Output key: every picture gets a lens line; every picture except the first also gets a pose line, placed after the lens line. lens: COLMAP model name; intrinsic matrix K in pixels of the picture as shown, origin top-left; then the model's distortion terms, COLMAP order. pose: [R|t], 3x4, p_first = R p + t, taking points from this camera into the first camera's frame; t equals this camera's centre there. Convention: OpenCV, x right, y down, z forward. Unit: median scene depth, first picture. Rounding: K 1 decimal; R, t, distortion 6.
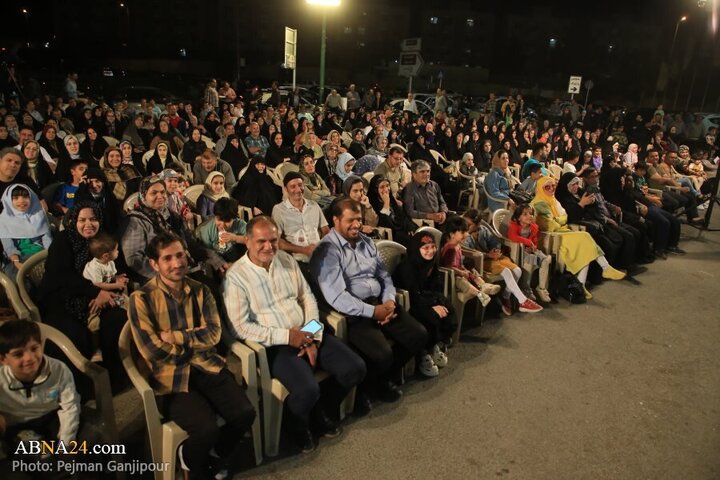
lens RADIAL K [[490.8, 0, 365.1], [0, 490.8, 240.0], [0, 0, 1]] dist [-0.059228, 0.058711]
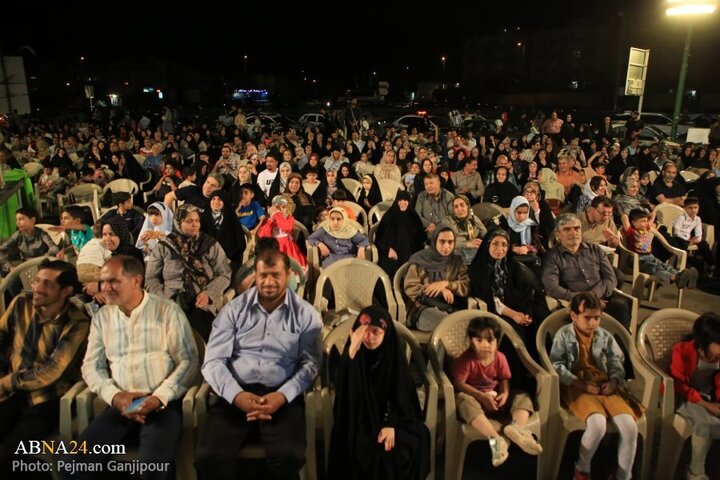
lens RADIAL K [[490.8, 0, 365.1], [0, 490.8, 240.0], [0, 0, 1]] dist [-0.059228, 0.058711]
pose [[0.743997, 0.128020, -0.655804, 0.350687], [-0.171188, 0.985237, -0.001880, -0.073699], [0.645882, 0.113665, 0.754929, 0.319972]]
